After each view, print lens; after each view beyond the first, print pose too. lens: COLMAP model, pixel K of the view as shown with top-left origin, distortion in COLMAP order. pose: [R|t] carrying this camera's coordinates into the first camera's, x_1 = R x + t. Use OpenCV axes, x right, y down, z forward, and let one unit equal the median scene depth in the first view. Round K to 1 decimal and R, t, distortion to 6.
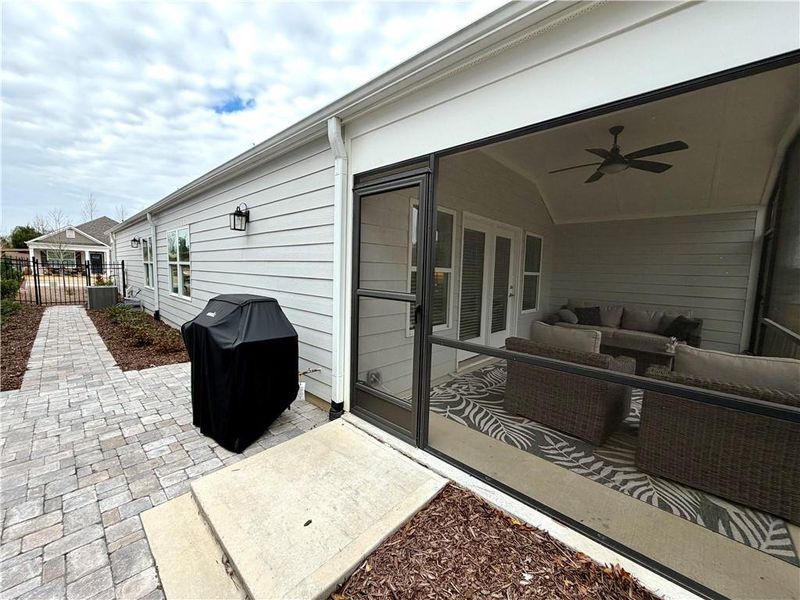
lens RADIAL K [[323.0, 0, 396.4], [0, 323.0, 301.3], [0, 0, 1]] dist [0.001588, 0.000309]
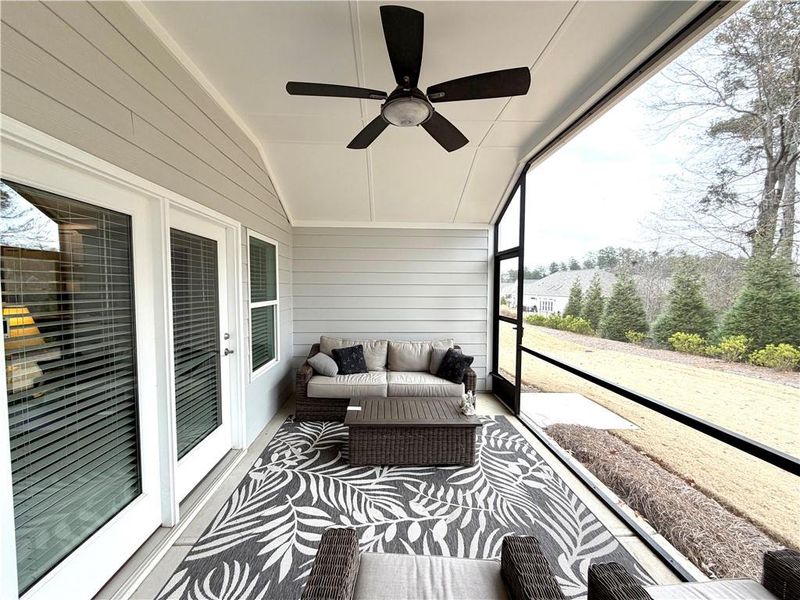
lens RADIAL K [[323.0, 0, 398.4], [0, 323.0, 301.0], [0, 0, 1]] dist [0.001588, 0.000309]
pose [[0.694234, -0.054680, 0.717670, 0.155218], [0.085644, 0.996302, -0.006937, -0.060270], [-0.714636, 0.066280, 0.696349, 0.384921]]
